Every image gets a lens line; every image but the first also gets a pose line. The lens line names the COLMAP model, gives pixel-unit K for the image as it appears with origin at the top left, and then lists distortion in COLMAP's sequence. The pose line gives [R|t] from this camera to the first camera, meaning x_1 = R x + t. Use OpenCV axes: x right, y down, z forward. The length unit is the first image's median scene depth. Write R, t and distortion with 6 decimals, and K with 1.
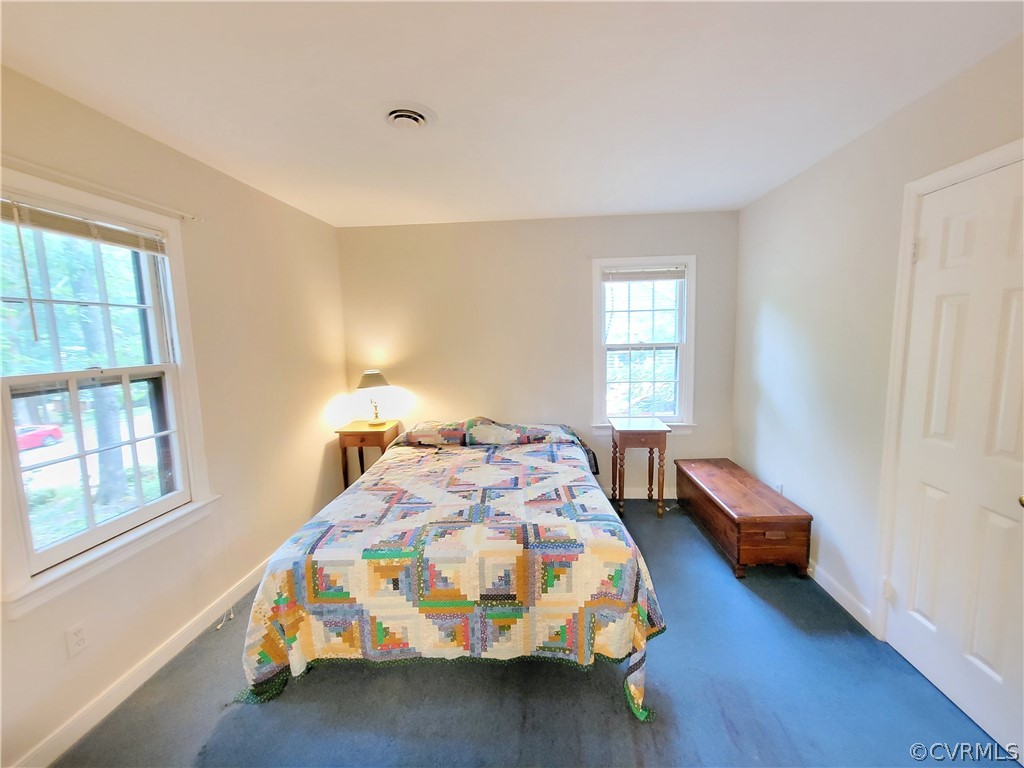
lens RADIAL K [[432.9, 0, 522.7], [0, 432.9, 381.7], [0, 0, 1]] dist [-0.003551, -0.000491]
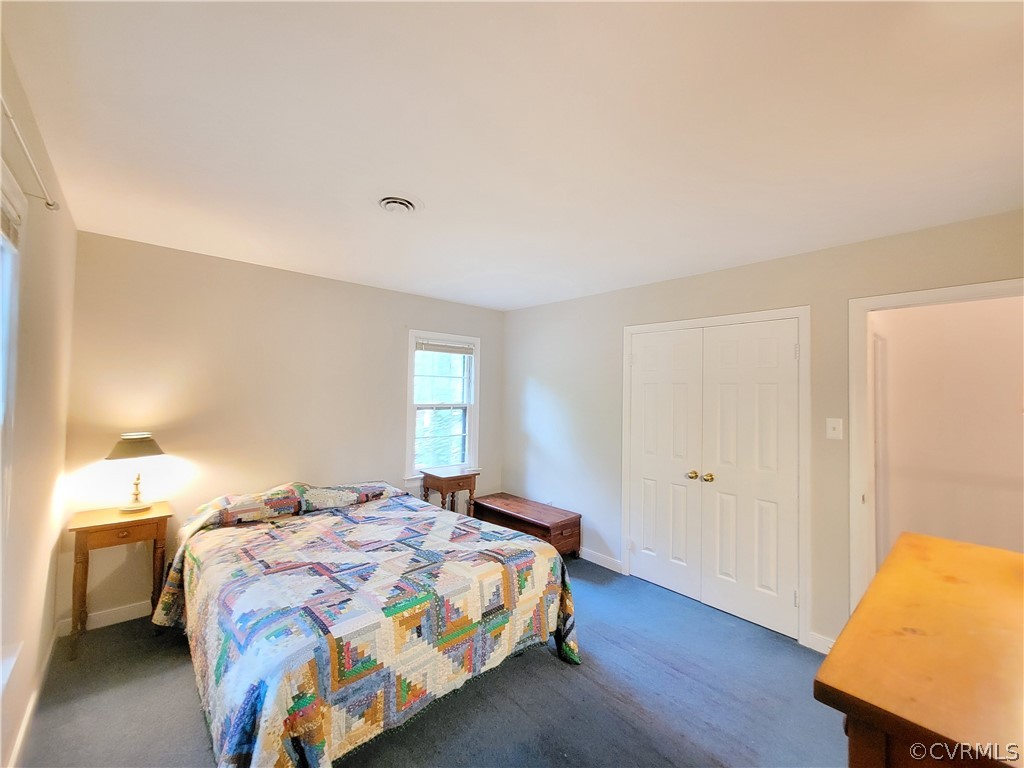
lens RADIAL K [[432.9, 0, 522.7], [0, 432.9, 381.7], [0, 0, 1]] dist [-0.003551, -0.000491]
pose [[0.678230, 0.054379, 0.732835, -0.820070], [0.053396, 0.990975, -0.122951, 0.016447], [-0.732907, 0.122519, 0.669205, 0.050756]]
